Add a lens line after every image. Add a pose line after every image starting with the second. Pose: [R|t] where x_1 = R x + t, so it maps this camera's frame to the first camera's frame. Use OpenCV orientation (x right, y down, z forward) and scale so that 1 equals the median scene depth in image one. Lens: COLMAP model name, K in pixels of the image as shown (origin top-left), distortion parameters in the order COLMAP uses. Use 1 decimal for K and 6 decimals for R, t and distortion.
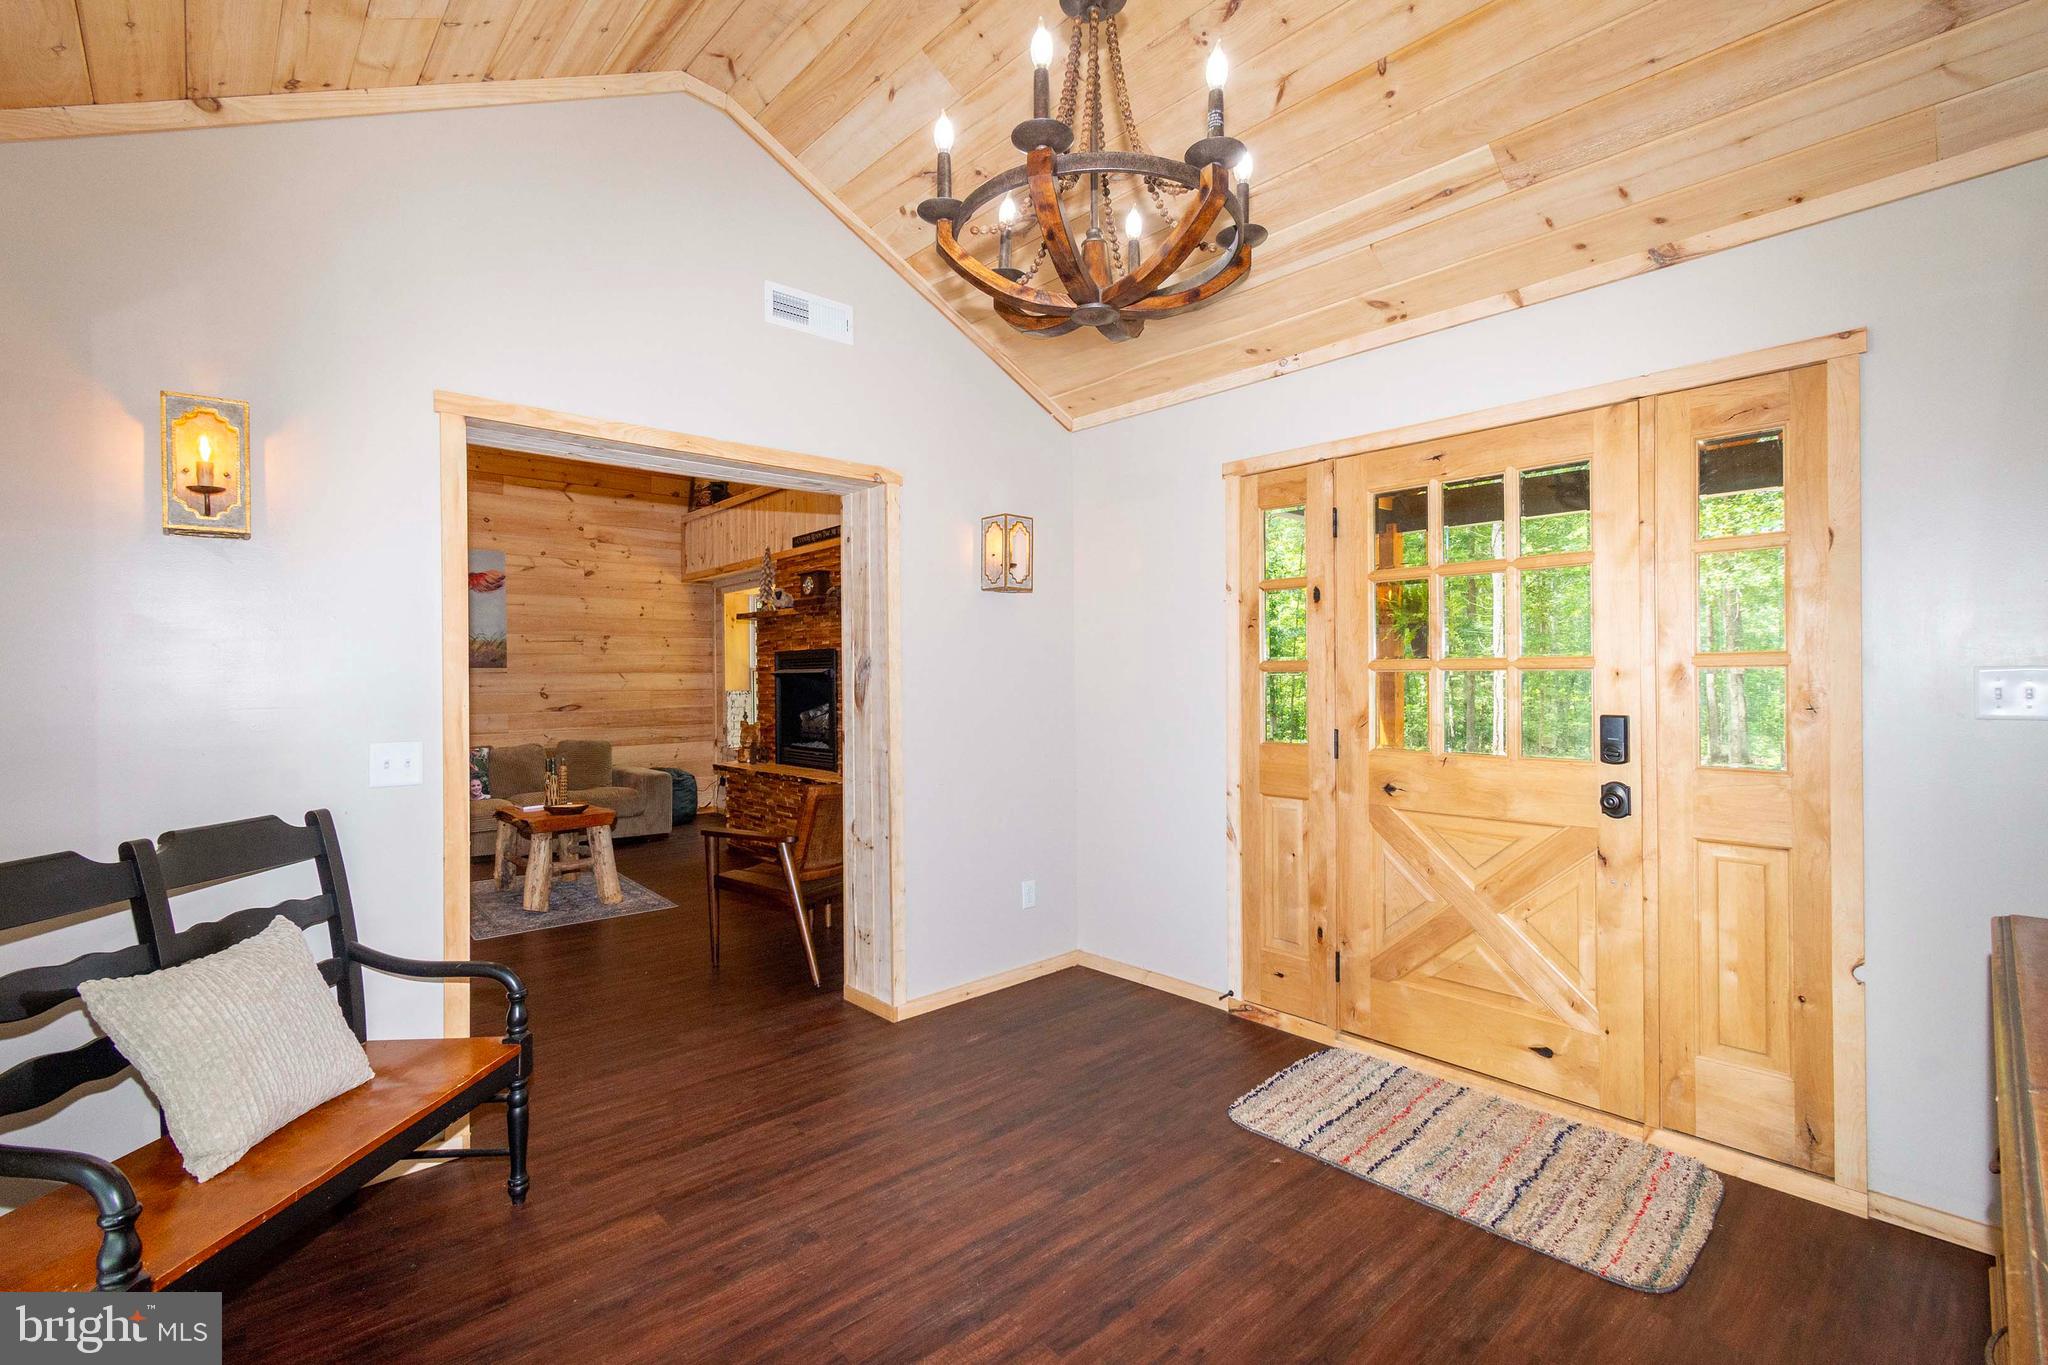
lens RADIAL K [[902.3, 0, 1030.4], [0, 902.3, 674.4], [0, 0, 1]] dist [0.003807, -0.000136]
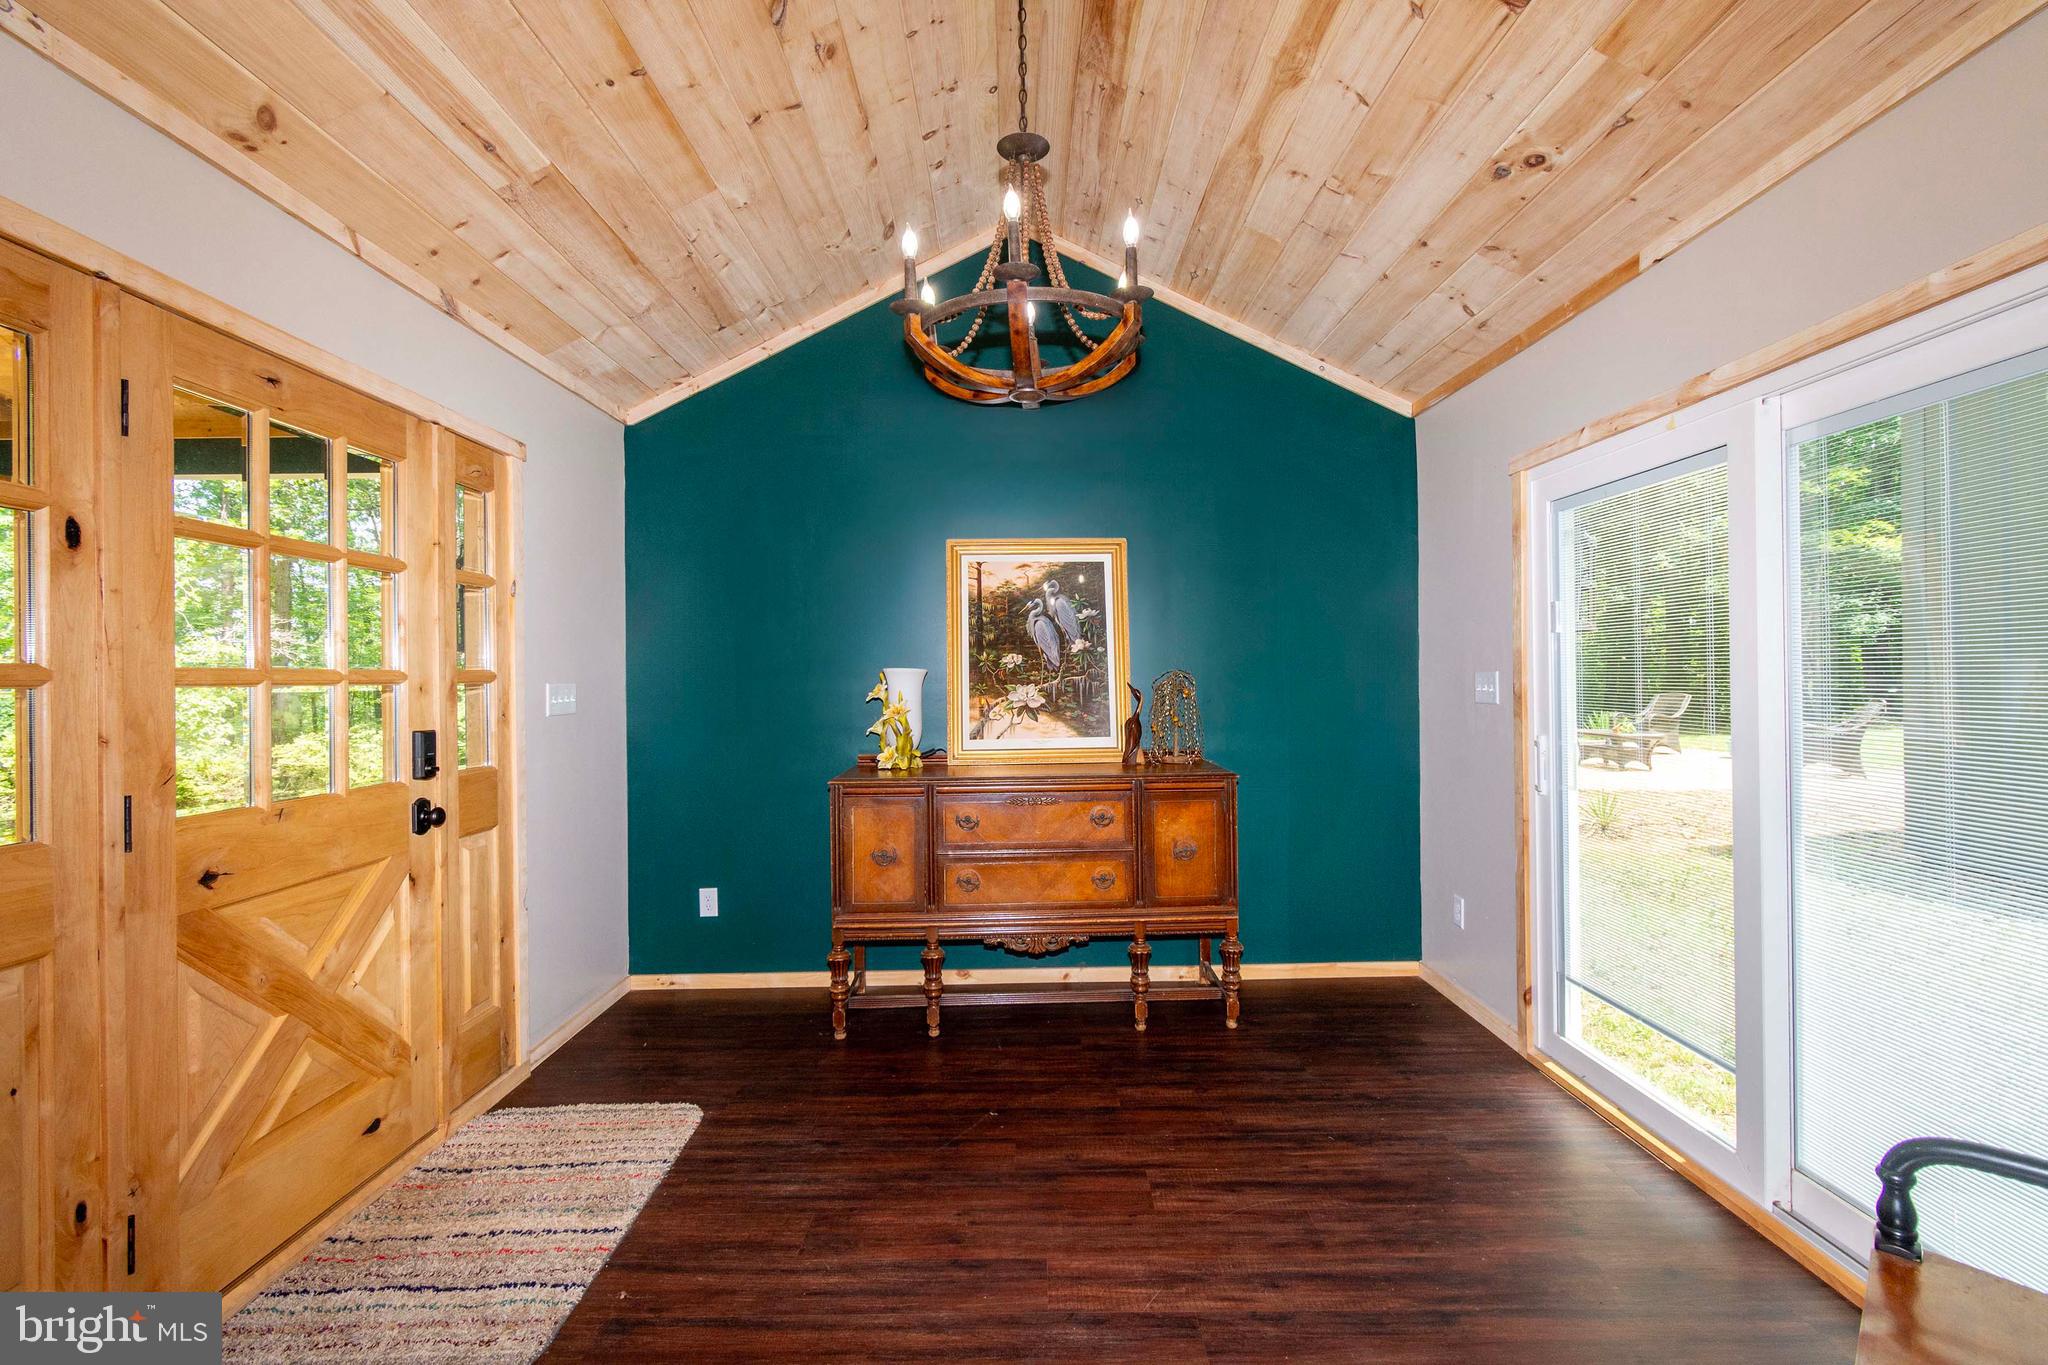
lens RADIAL K [[902.3, 0, 1030.4], [0, 902.3, 674.4], [0, 0, 1]] dist [0.003807, -0.000136]
pose [[-0.744435, 0.019496, 0.667410, -0.189900], [0.017359, 0.999801, -0.009842, 0.001708], [-0.667469, 0.004259, -0.744625, 0.477430]]
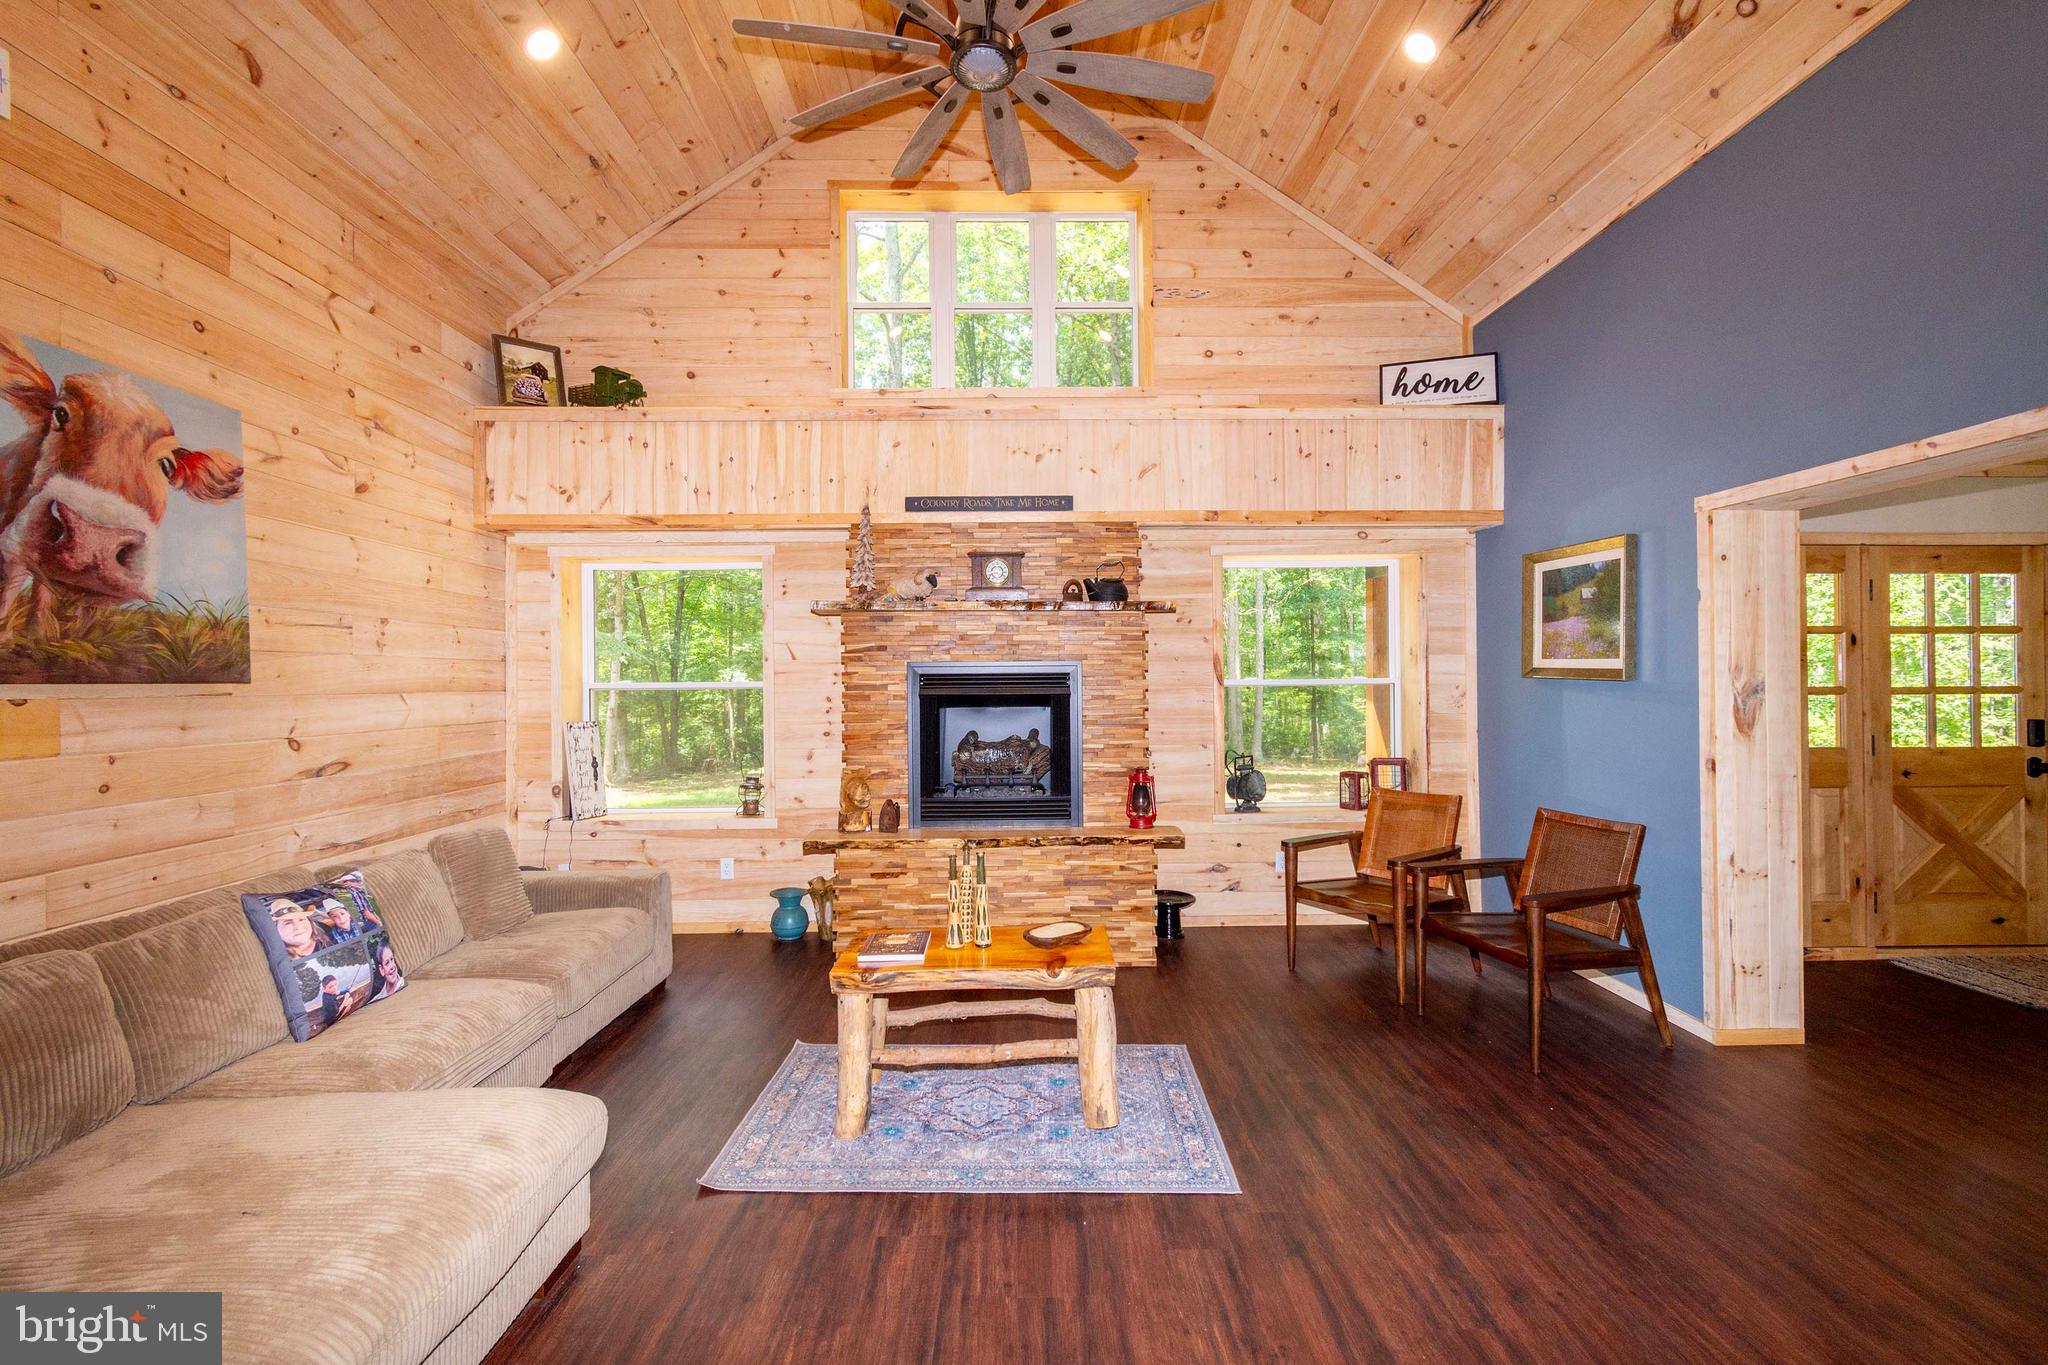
lens RADIAL K [[902.3, 0, 1030.4], [0, 902.3, 674.4], [0, 0, 1]] dist [0.003807, -0.000136]
pose [[0.653230, 0.010752, 0.757083, -0.741503], [-0.000622, 0.999906, -0.013664, -0.006636], [-0.757159, 0.008455, 0.653175, 0.491586]]
